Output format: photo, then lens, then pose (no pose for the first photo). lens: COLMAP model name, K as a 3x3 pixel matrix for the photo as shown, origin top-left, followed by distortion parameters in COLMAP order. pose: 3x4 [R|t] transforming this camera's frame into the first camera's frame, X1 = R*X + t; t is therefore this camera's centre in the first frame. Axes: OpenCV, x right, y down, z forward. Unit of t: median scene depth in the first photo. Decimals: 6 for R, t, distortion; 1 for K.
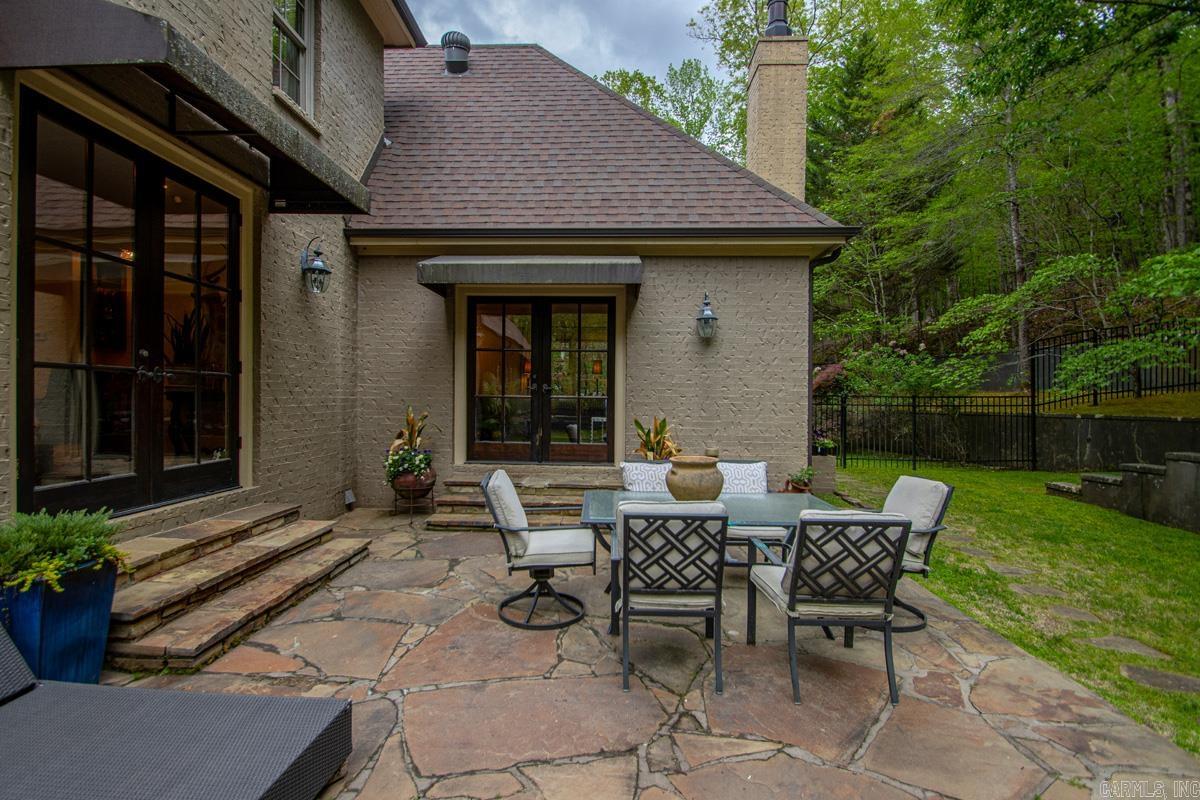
lens RADIAL K [[575.4, 0, 600.0], [0, 575.4, 400.0], [0, 0, 1]] dist [0.044585, -0.033502]
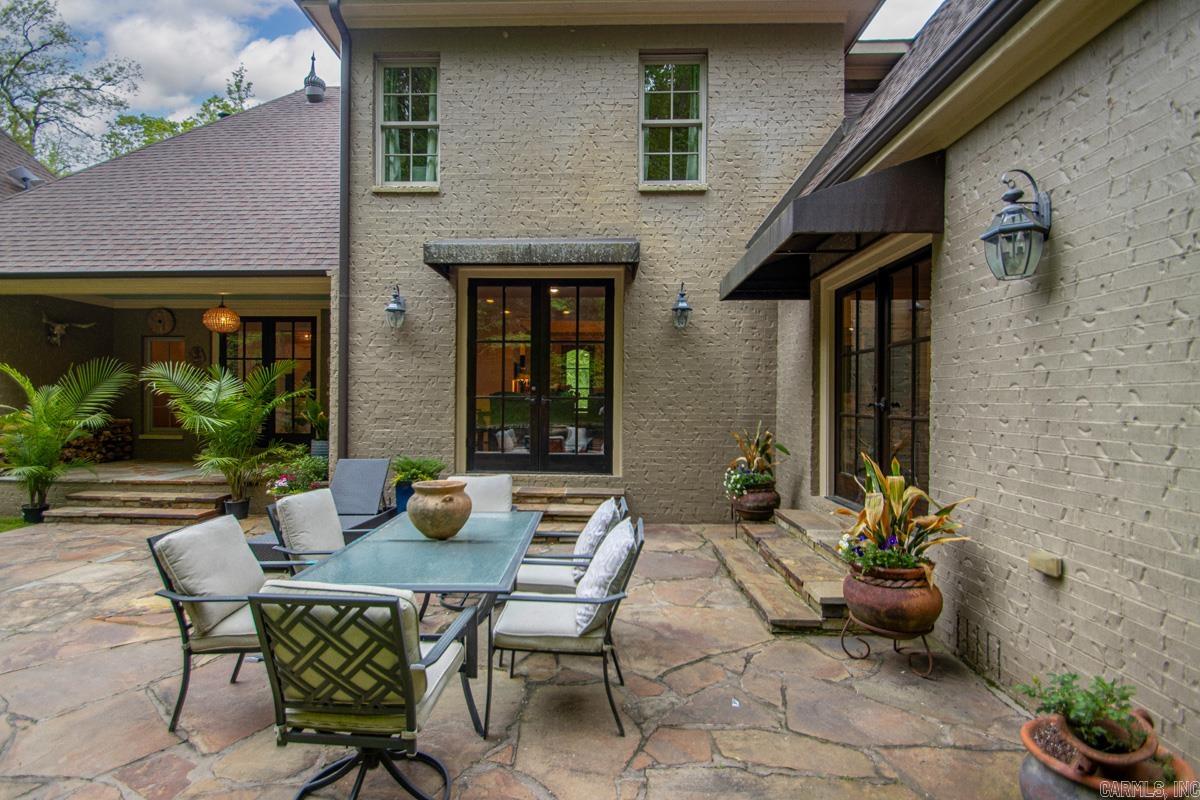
lens RADIAL K [[554.4, 0, 585.7], [0, 554.4, 402.9], [0, 0, 1]] dist [0.013749, -0.013373]
pose [[-0.027932, -0.015097, -0.999496, 0.813820], [-0.013972, 0.999794, -0.014711, -0.009627], [0.999512, 0.013554, -0.028137, 1.010562]]
